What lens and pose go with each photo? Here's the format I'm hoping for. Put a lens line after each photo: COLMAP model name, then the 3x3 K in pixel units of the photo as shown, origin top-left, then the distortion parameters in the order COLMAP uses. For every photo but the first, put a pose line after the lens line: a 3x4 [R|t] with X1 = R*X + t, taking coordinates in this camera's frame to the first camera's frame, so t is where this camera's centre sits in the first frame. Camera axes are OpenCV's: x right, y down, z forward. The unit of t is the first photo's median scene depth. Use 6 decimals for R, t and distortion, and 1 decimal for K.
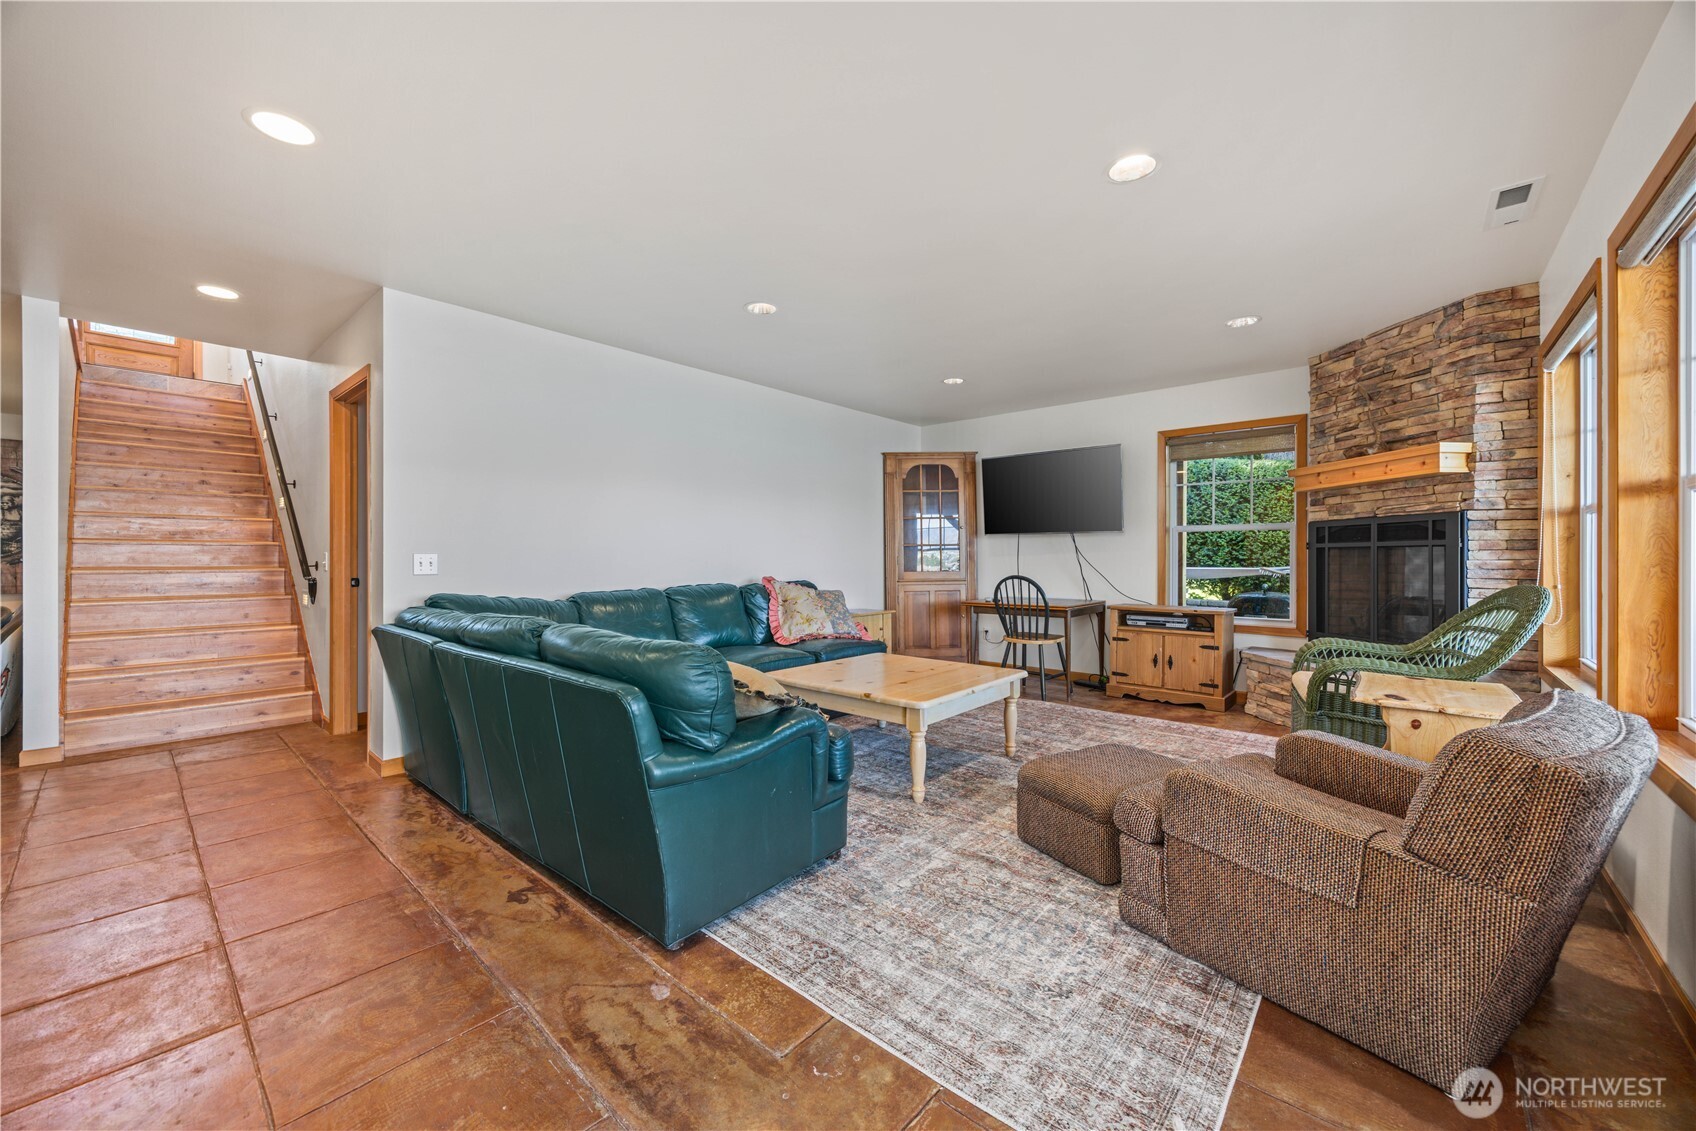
lens RADIAL K [[648.3, 0, 839.4], [0, 648.3, 560.6], [0, 0, 1]] dist [-0.001537, -0.000052]
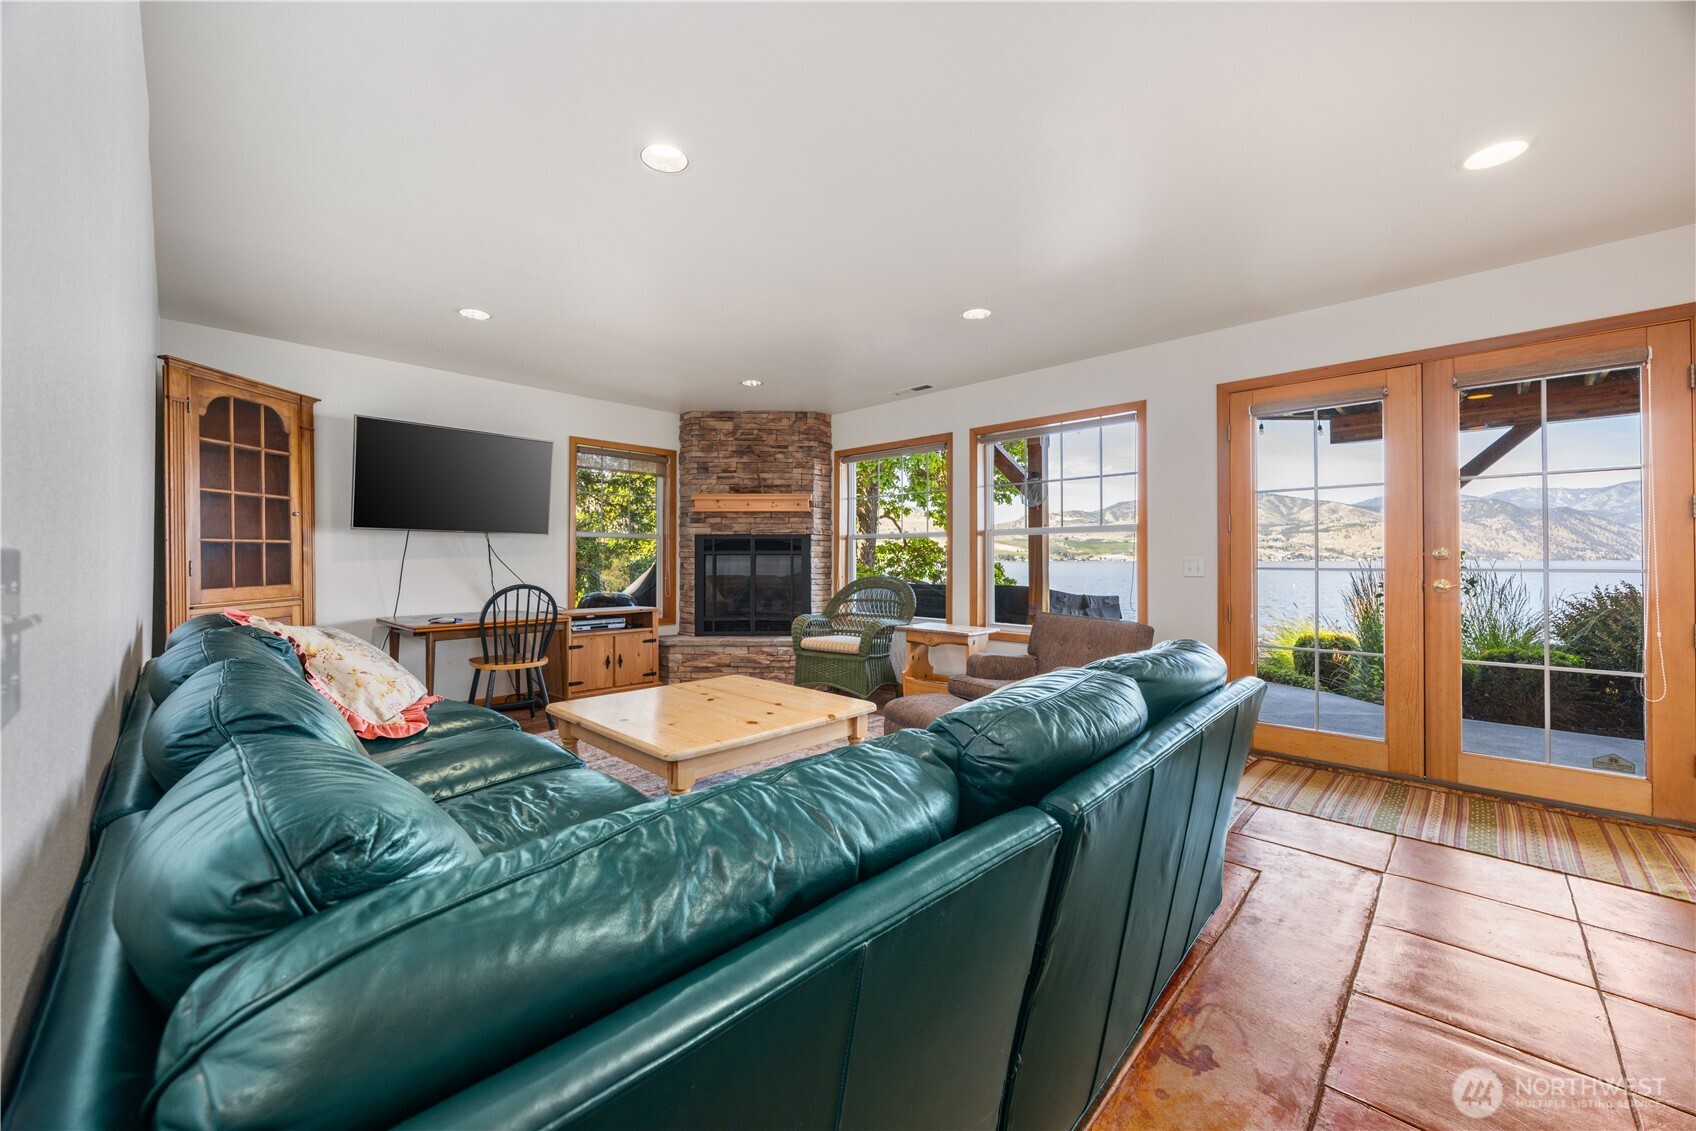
lens RADIAL K [[648.3, 0, 830.8], [0, 648.3, 557.2], [0, 0, 1]] dist [-0.001537, -0.000052]
pose [[0.056042, 0.006742, 0.998406, -0.590305], [0.007169, 0.999949, -0.007155, -0.002706], [-0.998403, 0.007559, 0.055991, 0.661939]]
